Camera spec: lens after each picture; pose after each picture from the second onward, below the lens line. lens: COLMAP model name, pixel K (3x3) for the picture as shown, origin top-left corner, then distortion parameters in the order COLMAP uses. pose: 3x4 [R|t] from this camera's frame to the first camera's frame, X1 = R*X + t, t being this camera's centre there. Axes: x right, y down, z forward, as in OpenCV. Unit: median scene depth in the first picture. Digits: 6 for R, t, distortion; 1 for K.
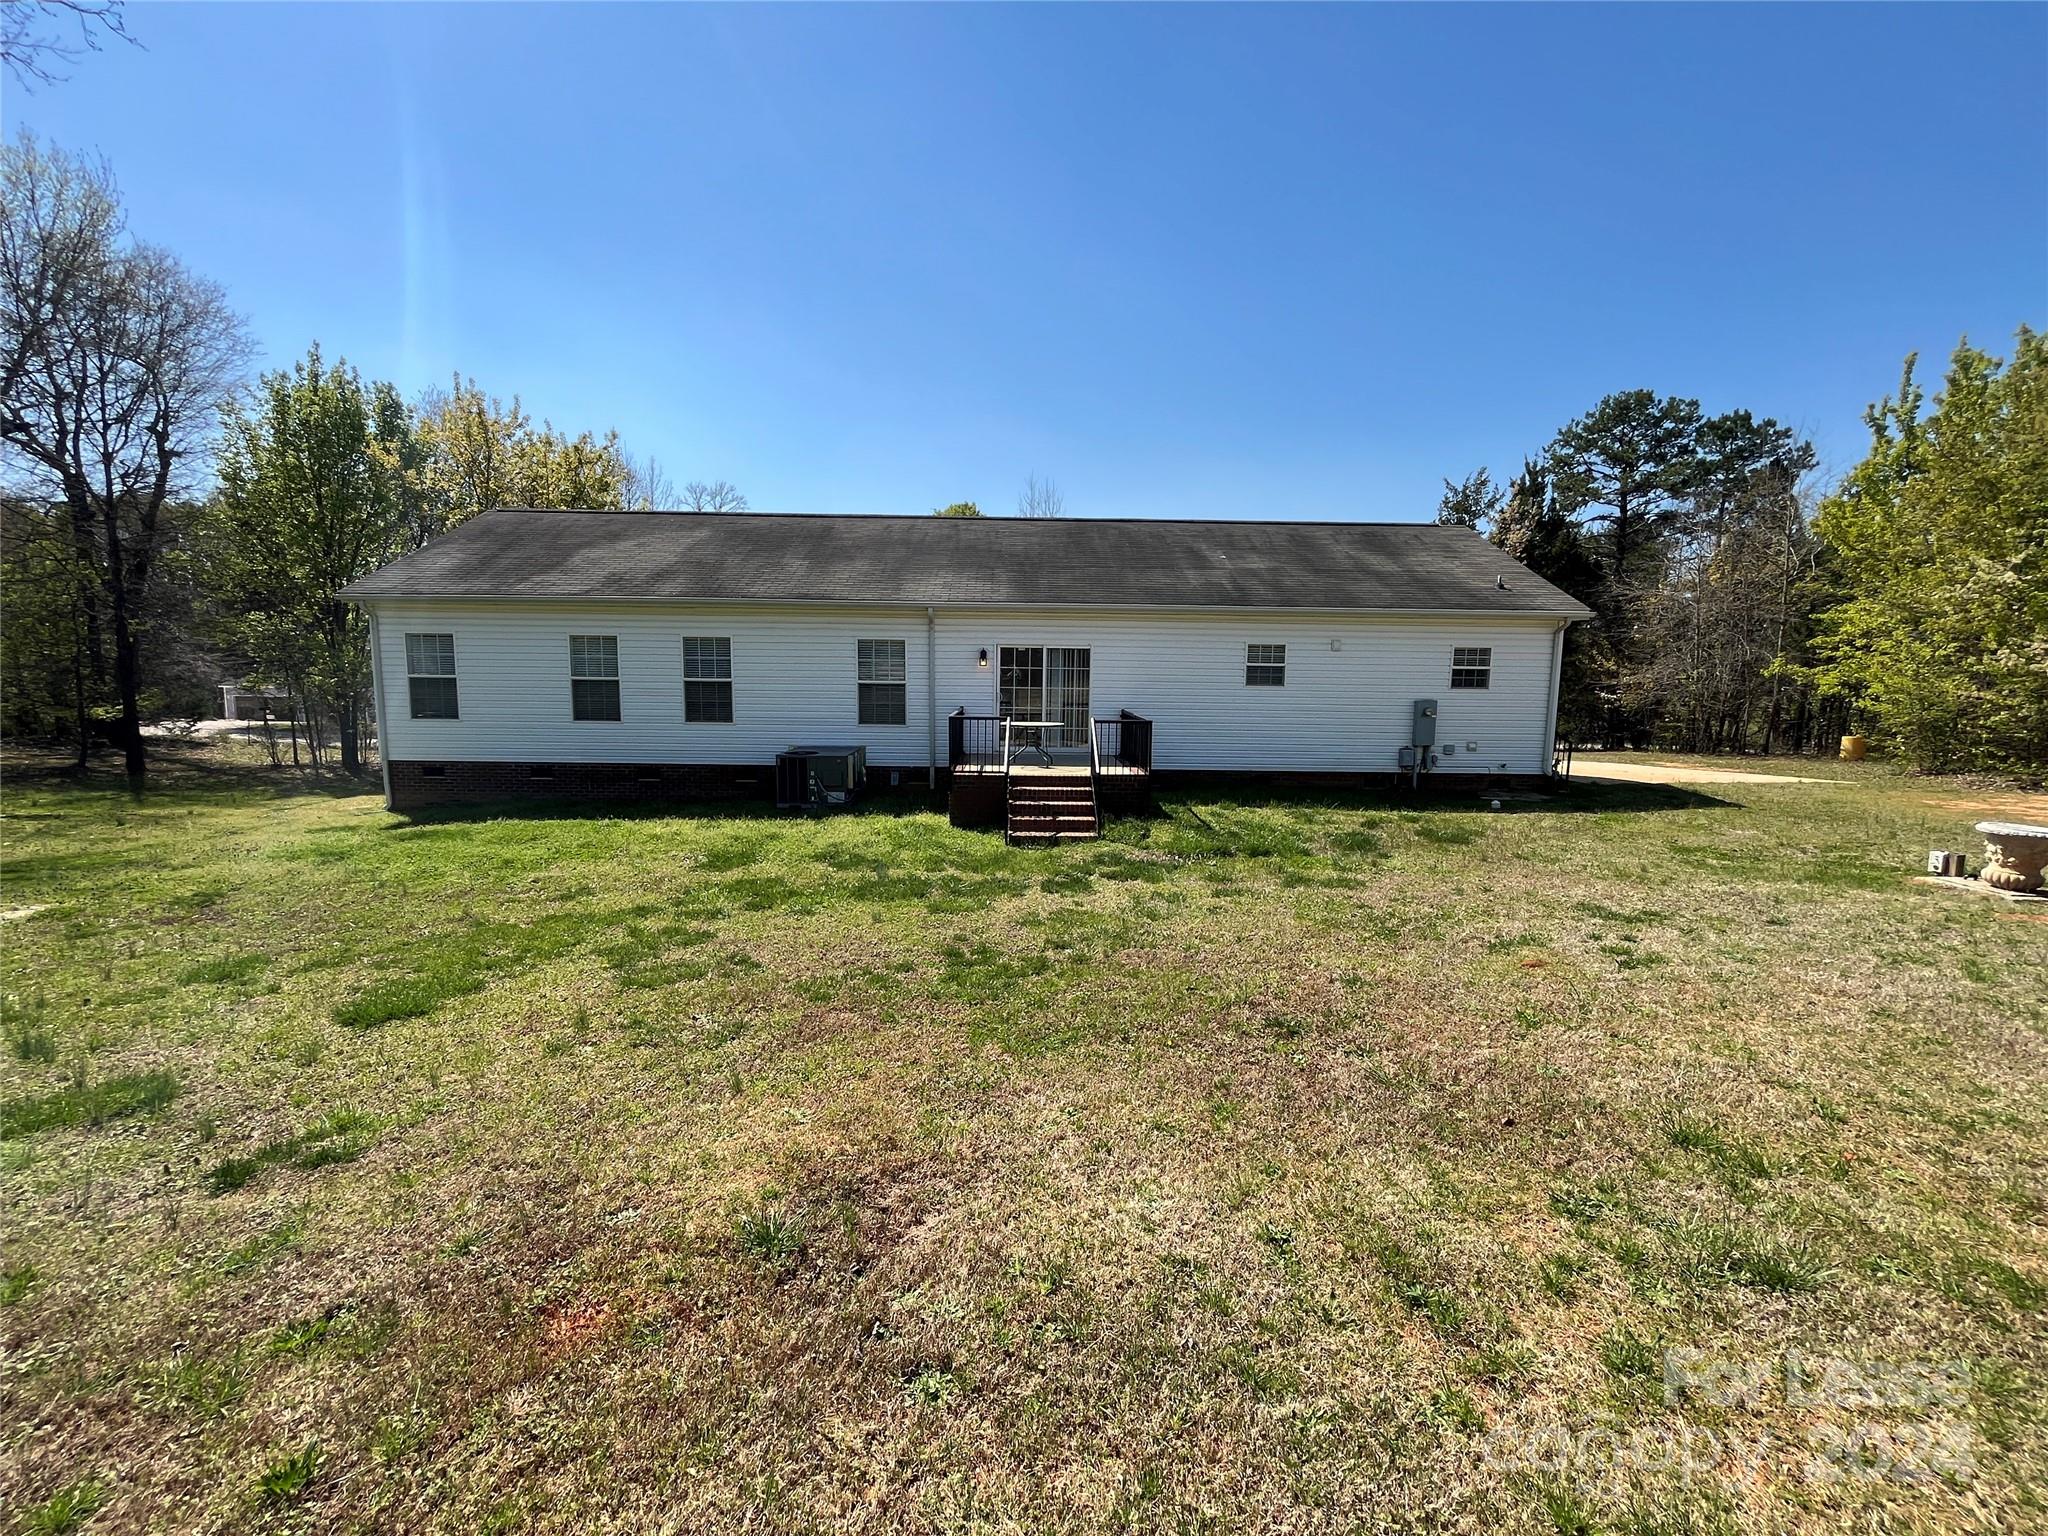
lens RADIAL K [[825.6, 0, 1012.3], [0, 825.6, 769.6], [0, 0, 1]] dist [-0.000985, -0.000331]
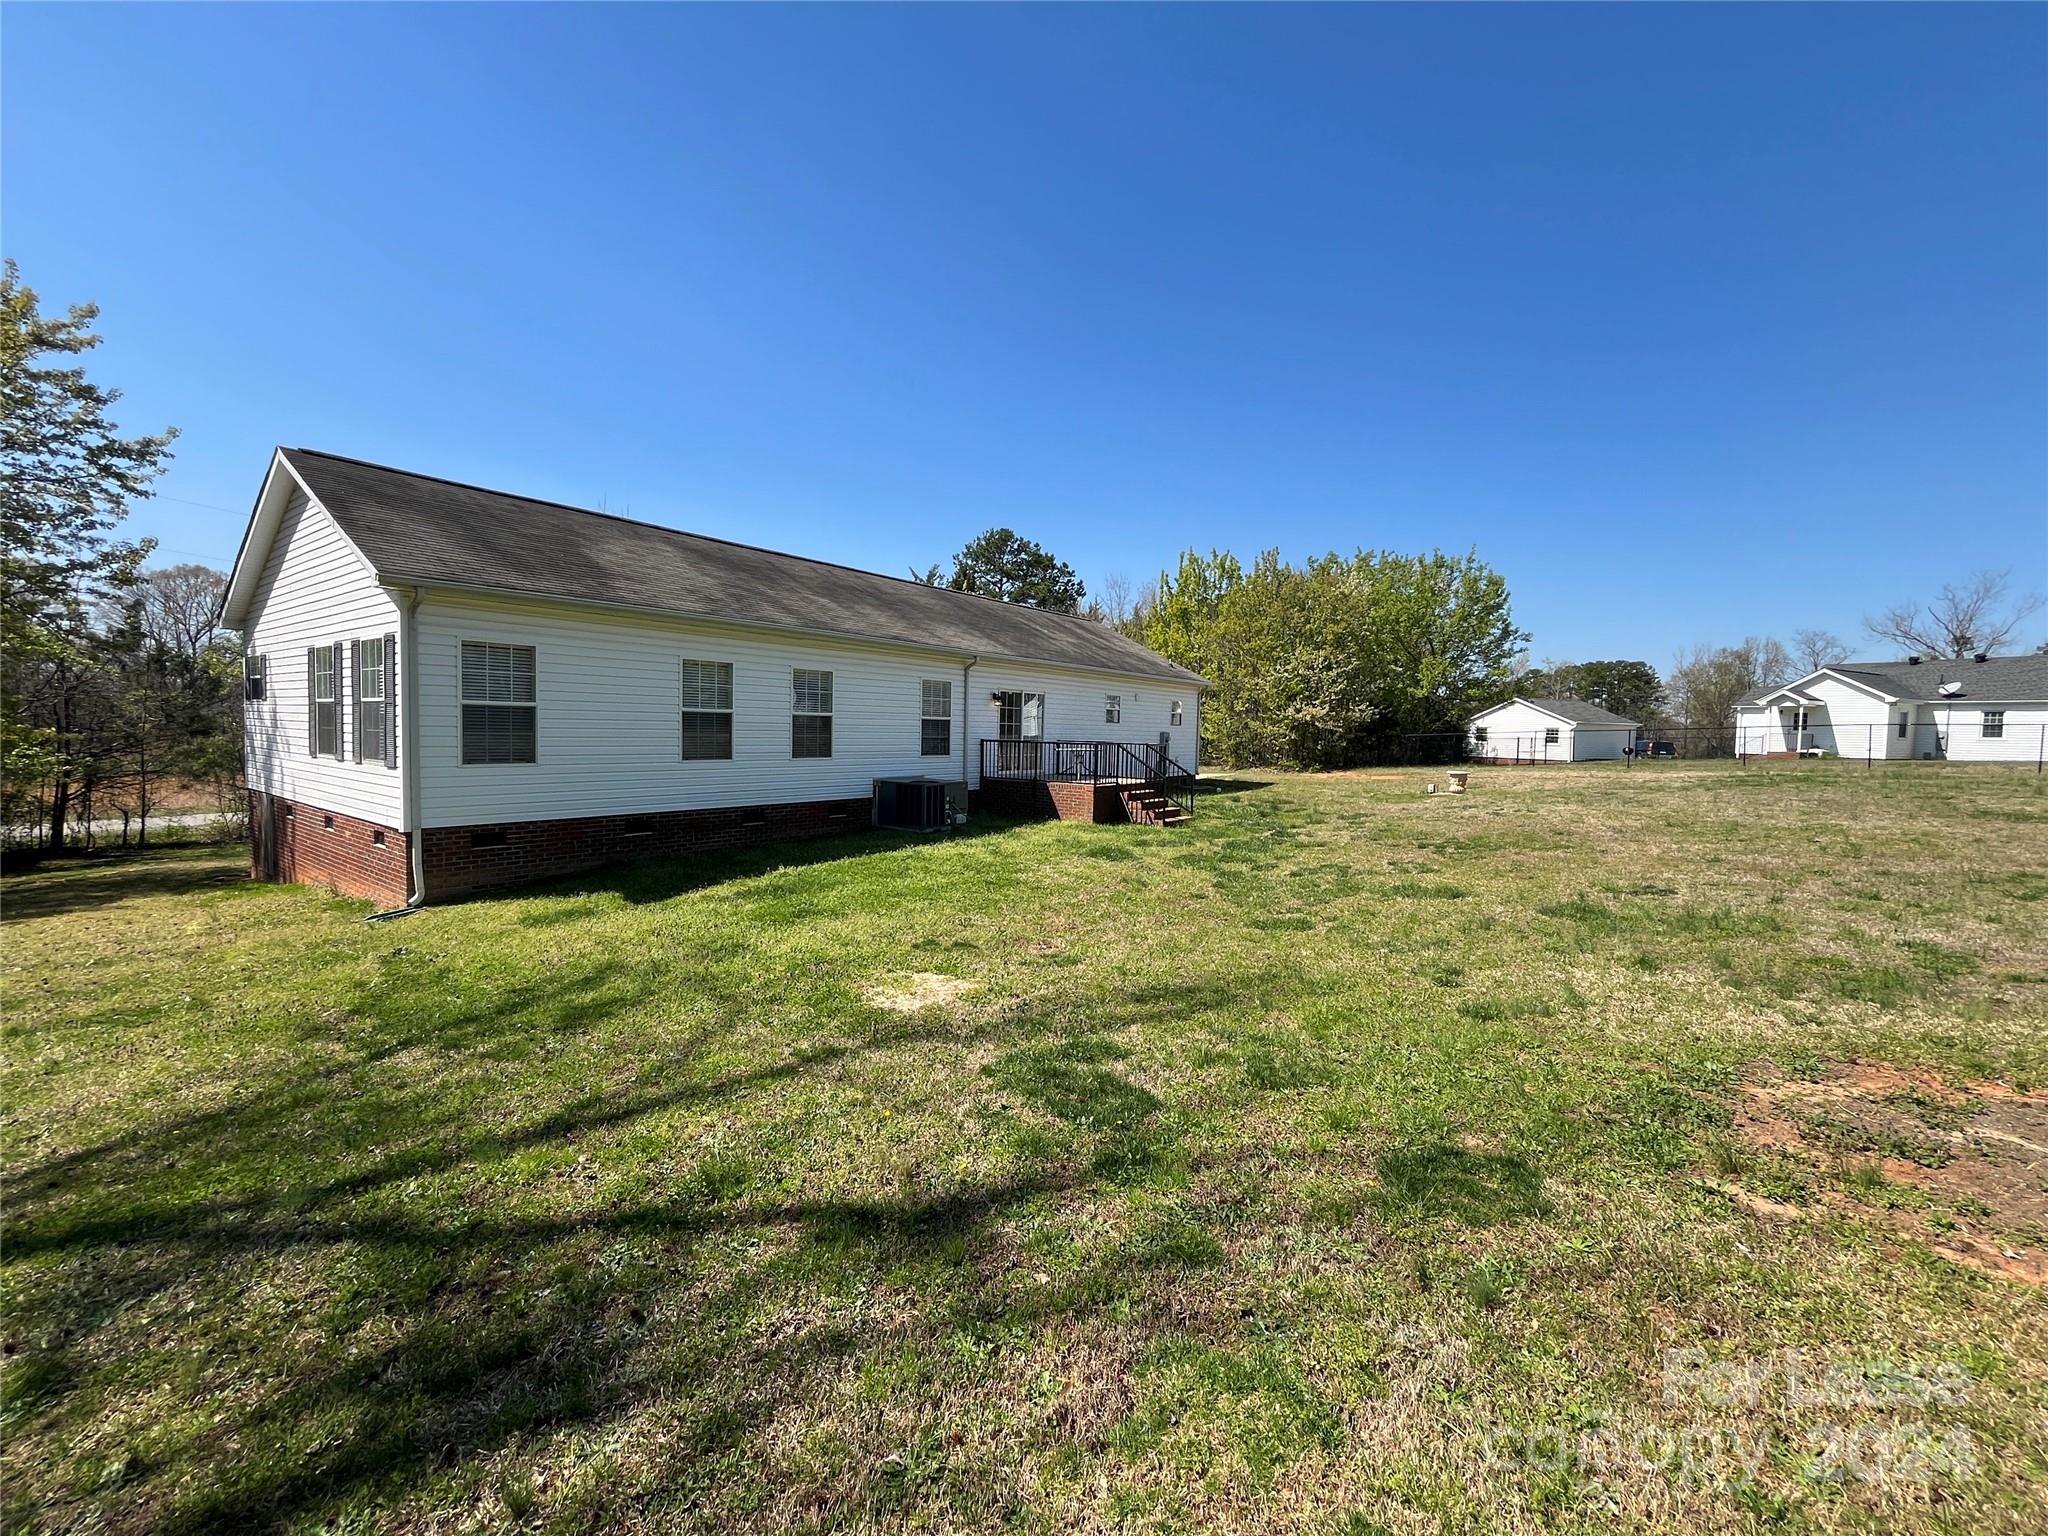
lens RADIAL K [[825.6, 0, 1012.3], [0, 825.6, 769.6], [0, 0, 1]] dist [-0.000985, -0.000331]
pose [[0.613301, -0.039556, 0.788859, -0.991499], [0.077348, 0.996953, -0.010144, -0.015402], [-0.786053, 0.067238, 0.614491, 0.219376]]
